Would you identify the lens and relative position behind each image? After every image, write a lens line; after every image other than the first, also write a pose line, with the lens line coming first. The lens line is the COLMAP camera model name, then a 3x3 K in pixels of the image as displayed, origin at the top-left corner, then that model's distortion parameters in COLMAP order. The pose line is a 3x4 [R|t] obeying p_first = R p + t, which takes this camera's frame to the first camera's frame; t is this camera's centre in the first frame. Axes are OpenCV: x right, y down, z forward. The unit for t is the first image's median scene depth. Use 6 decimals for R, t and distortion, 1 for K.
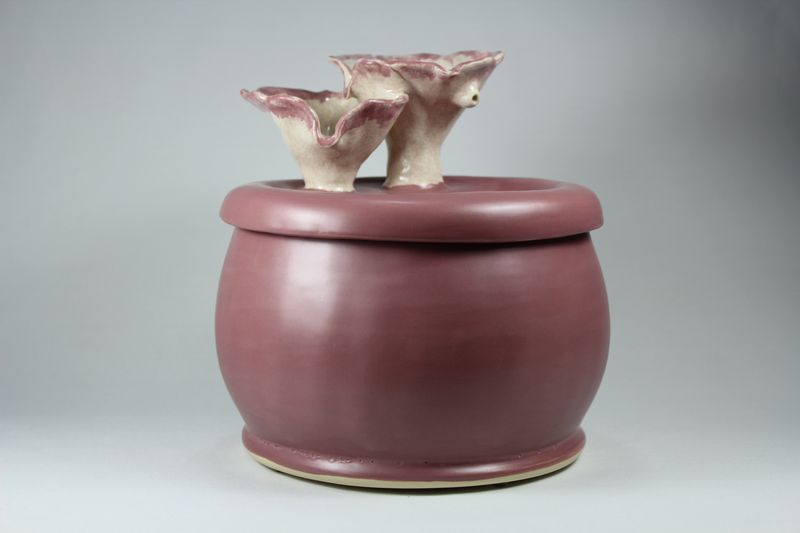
lens RADIAL K [[1403.3, 0, 396.4], [0, 1403.3, 268.1], [0, 0, 1]] dist [0.028558, 0.000000]
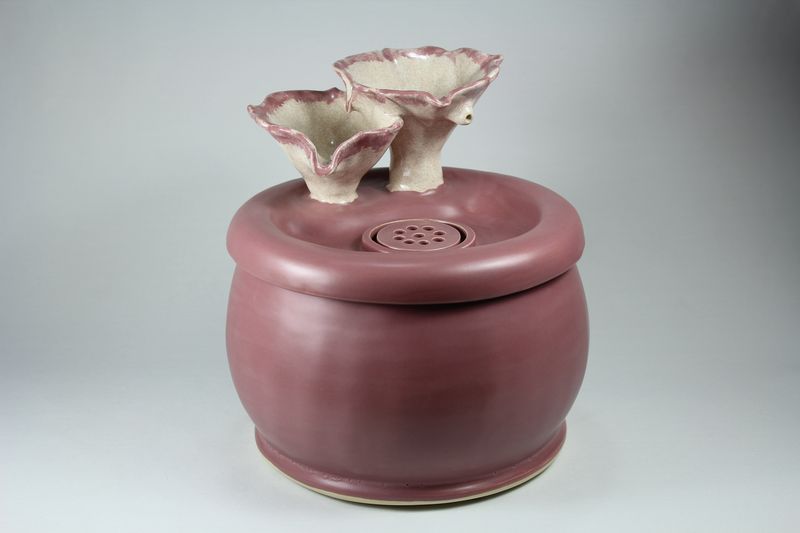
lens RADIAL K [[1418.9, 0, 398.5], [0, 1418.9, 270.7], [0, 0, 1]] dist [0.026252, 0.000000]
pose [[0.996845, 0.011549, -0.078527, 0.090773], [0.005845, 0.975990, 0.217738, -0.247080], [0.079156, -0.217510, 0.972843, -0.056598]]
